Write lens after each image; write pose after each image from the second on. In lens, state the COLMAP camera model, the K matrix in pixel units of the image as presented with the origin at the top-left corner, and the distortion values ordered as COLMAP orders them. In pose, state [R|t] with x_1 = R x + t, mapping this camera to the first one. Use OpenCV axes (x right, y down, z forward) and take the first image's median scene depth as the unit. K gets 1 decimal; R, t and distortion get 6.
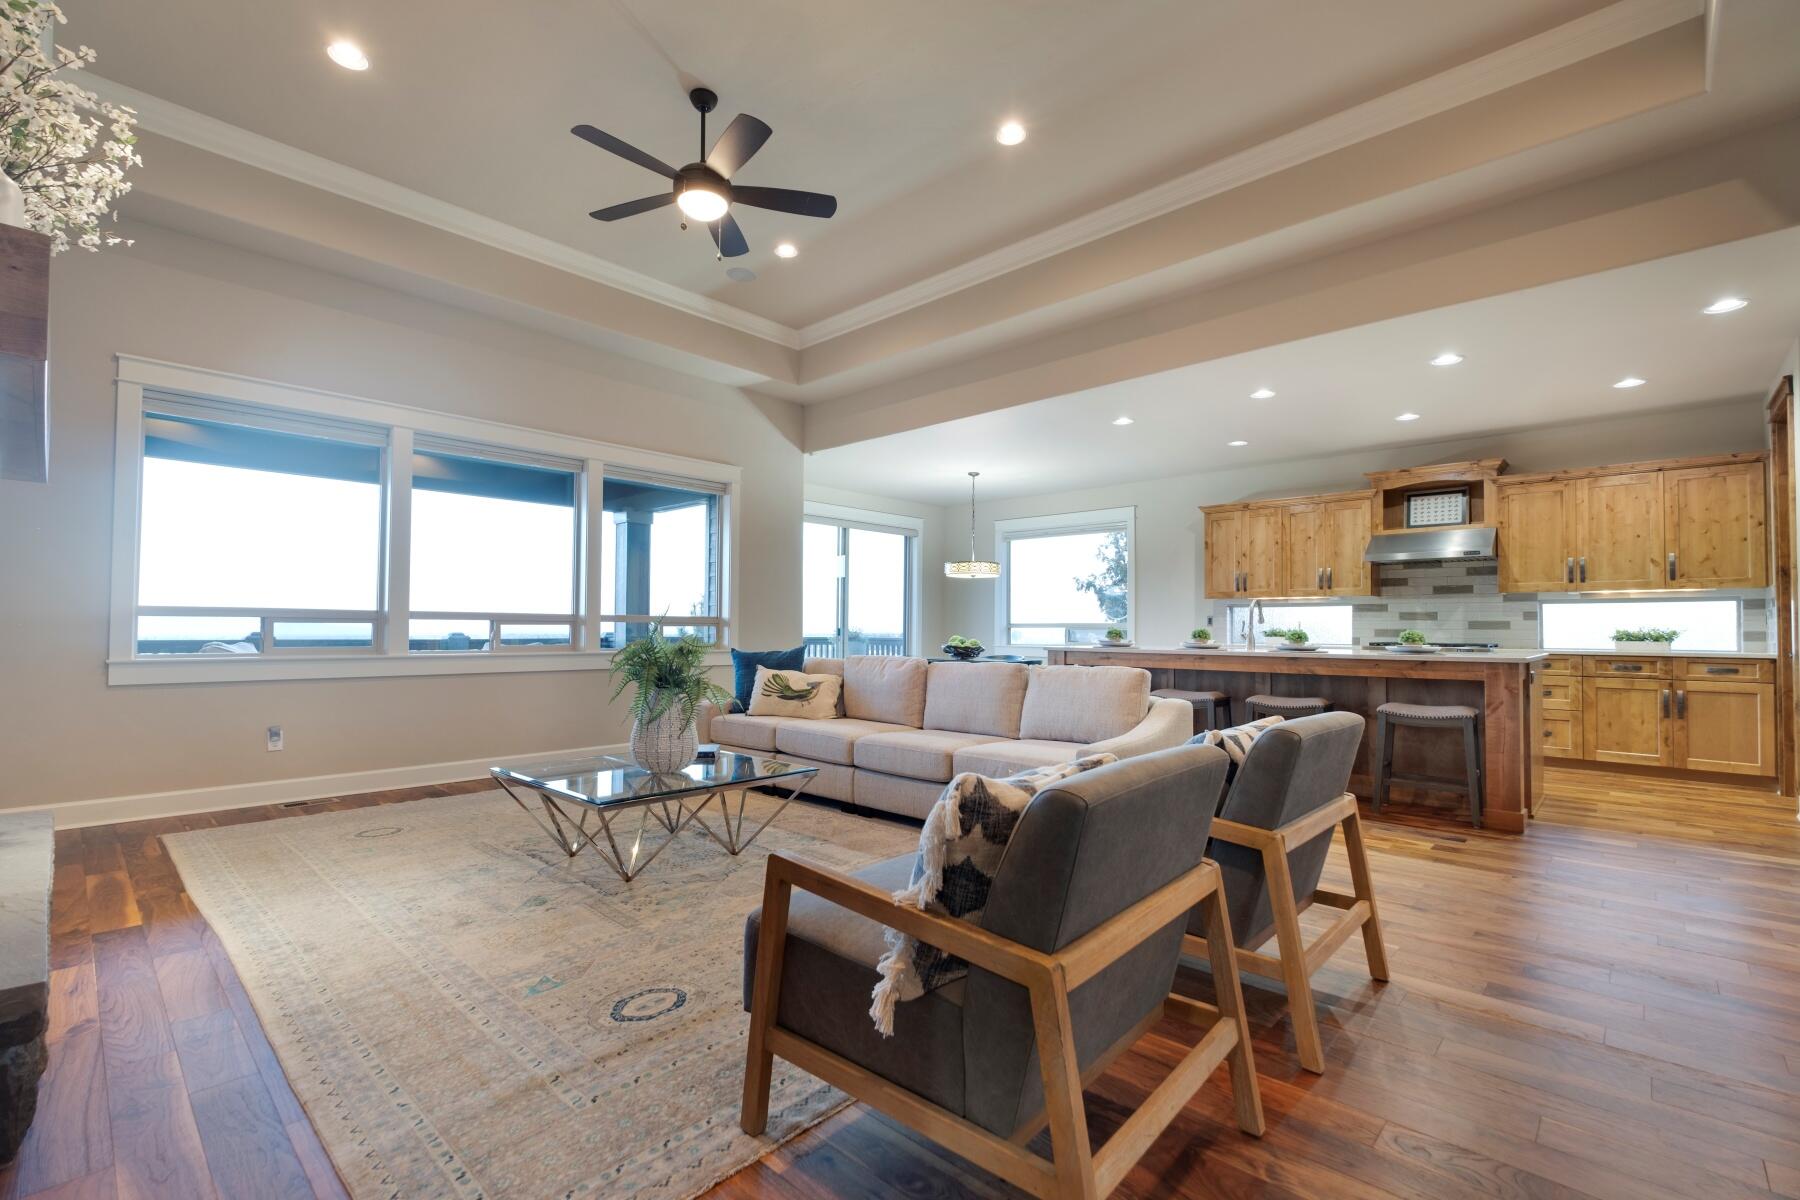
lens RADIAL K [[796.5, 0, 902.0], [0, 796.5, 609.7], [0, 0, 1]] dist [-0.004934, 0.001090]
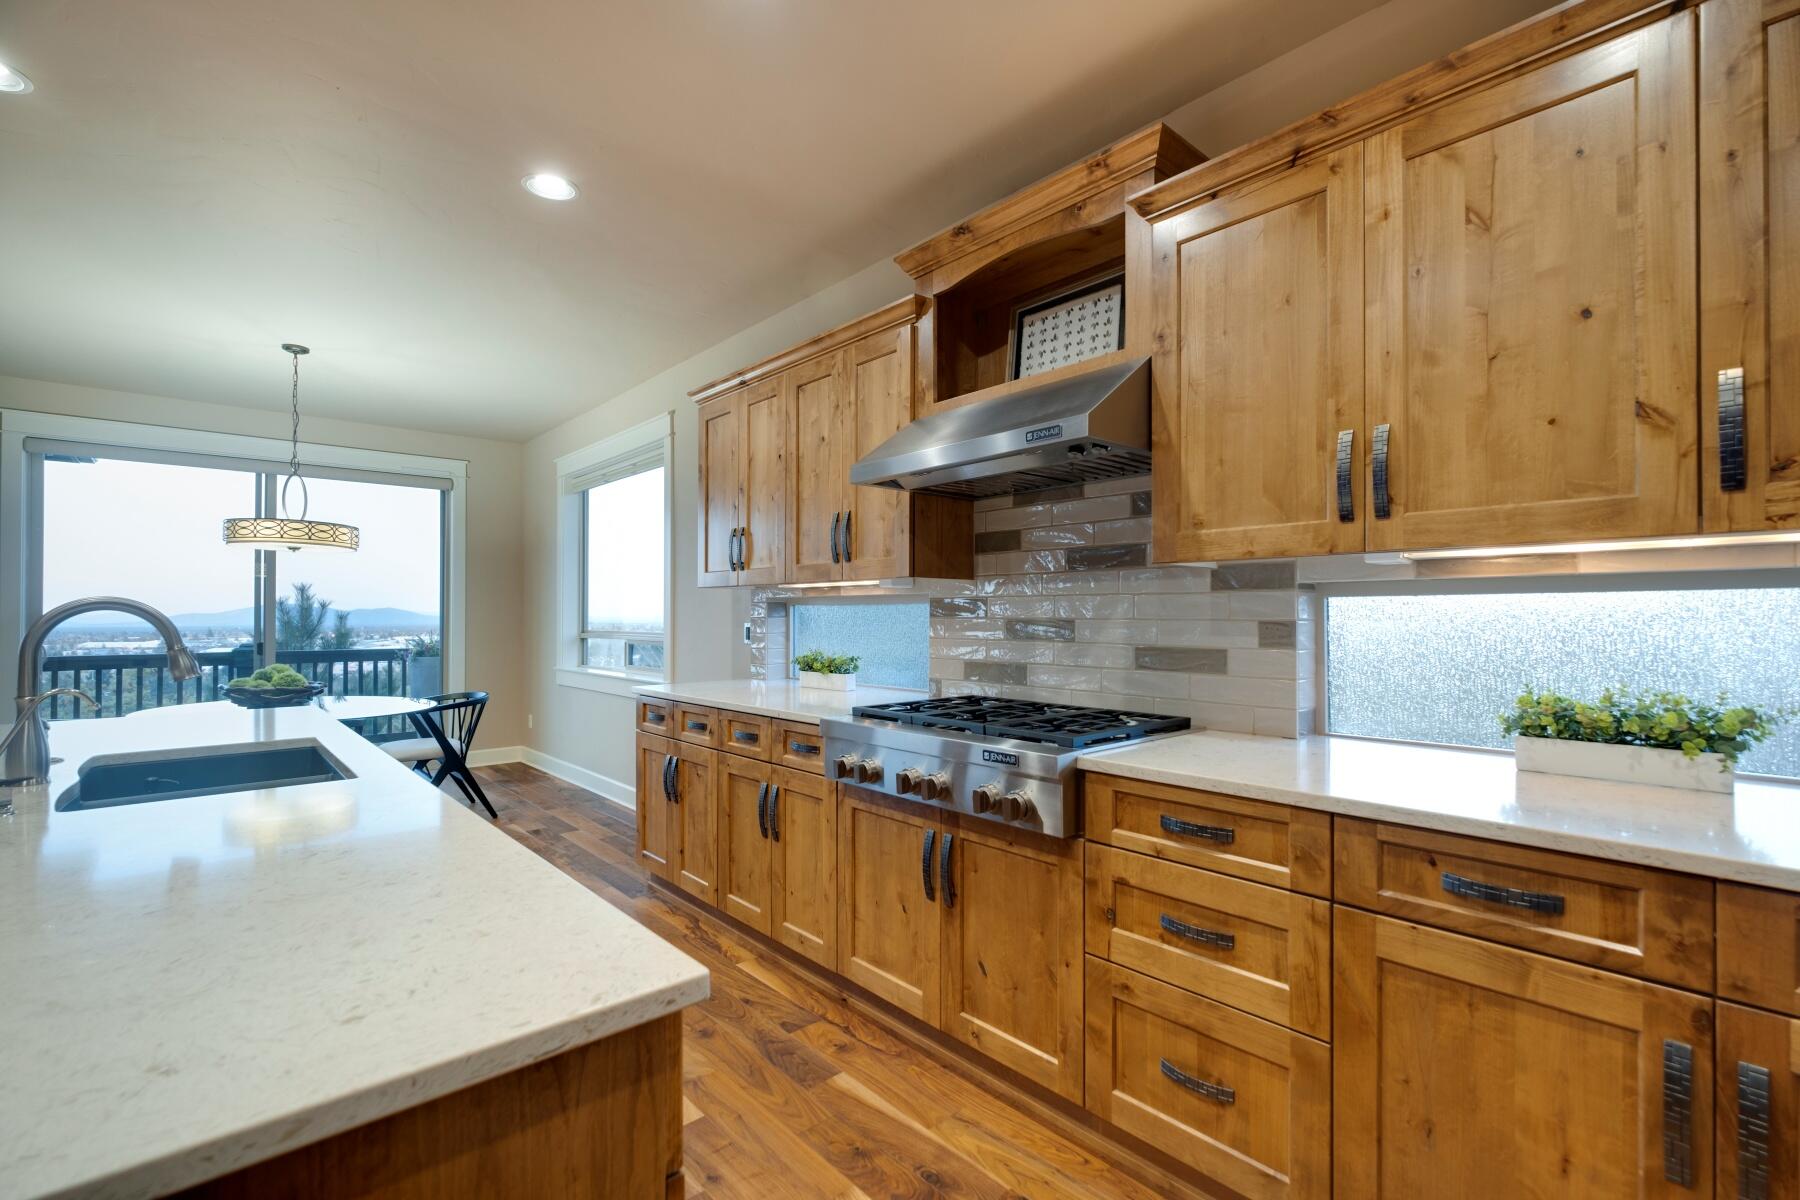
lens RADIAL K [[796.5, 0, 900.4], [0, 796.5, 610.0], [0, 0, 1]] dist [-0.004934, 0.001090]
pose [[0.996177, -0.008868, -0.086905, 0.734878], [0.010441, 0.999789, 0.017664, -0.010376], [0.086730, -0.018504, 0.996060, 0.735445]]
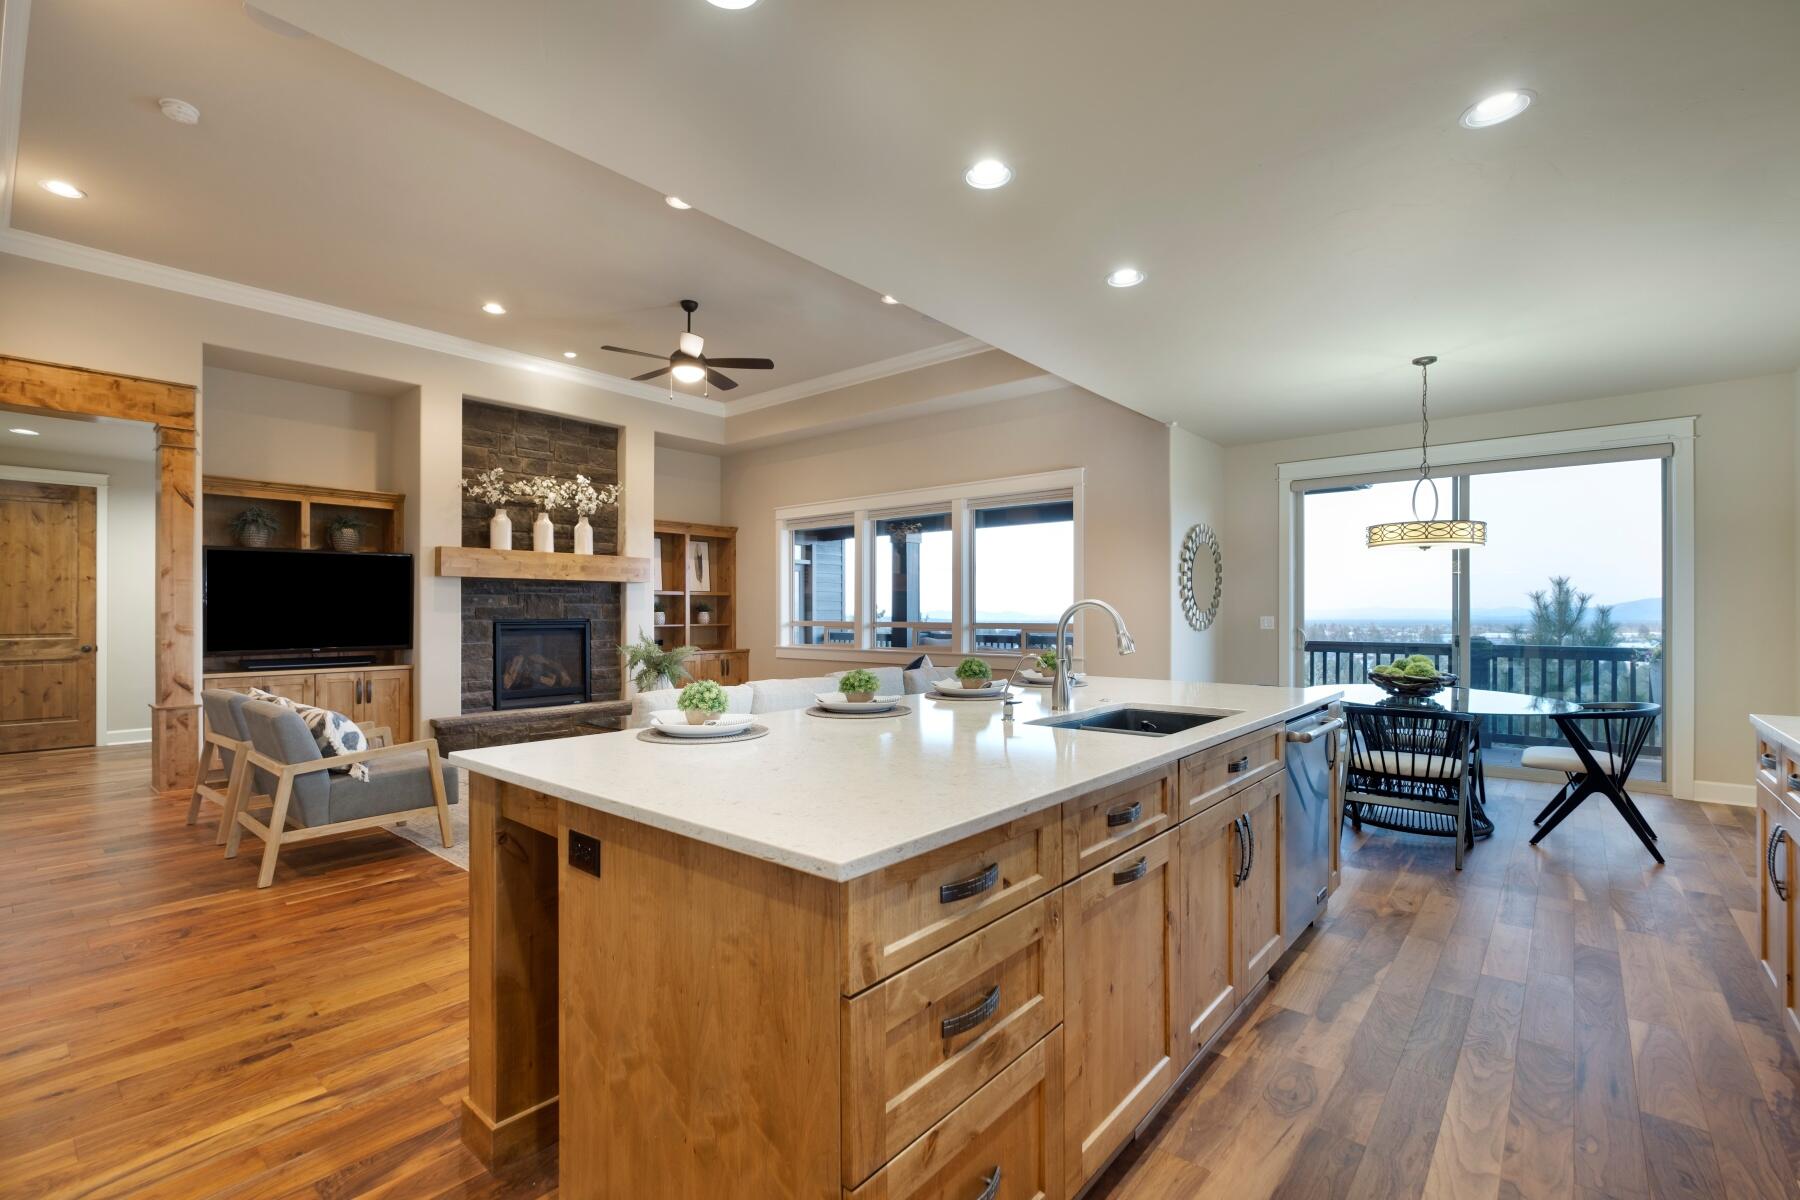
lens RADIAL K [[796.5, 0, 904.7], [0, 796.5, 611.1], [0, 0, 1]] dist [-0.004934, 0.001090]
pose [[0.052728, -0.008437, -0.998573, 0.869365], [0.028108, 0.999581, -0.006962, -0.006303], [0.998213, -0.027700, 0.052943, 0.858883]]
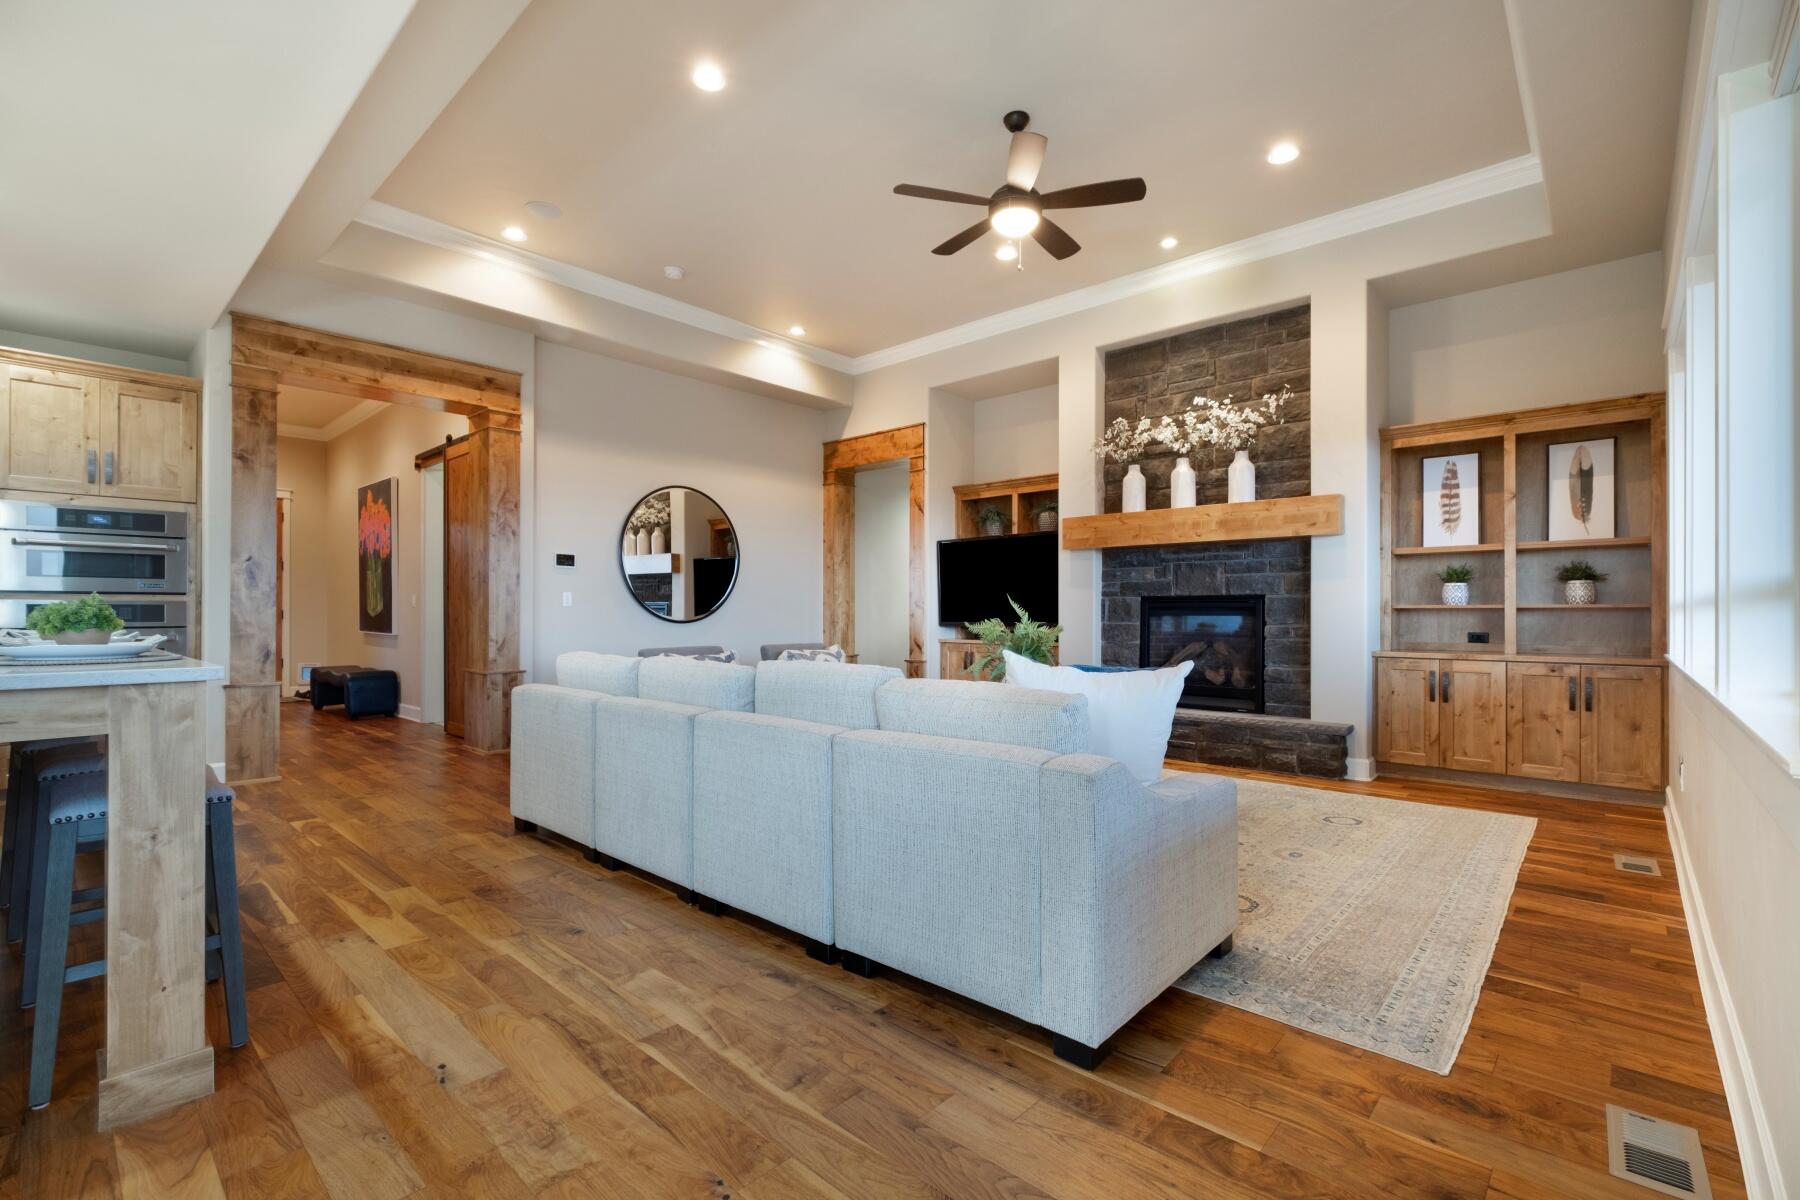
lens RADIAL K [[796.5, 0, 897.4], [0, 796.5, 606.4], [0, 0, 1]] dist [-0.004934, 0.001090]
pose [[-0.999905, -0.010913, -0.008462, -0.056022], [-0.010605, 0.999307, -0.035693, 0.034151], [0.008846, -0.035600, -0.999327, 1.326072]]
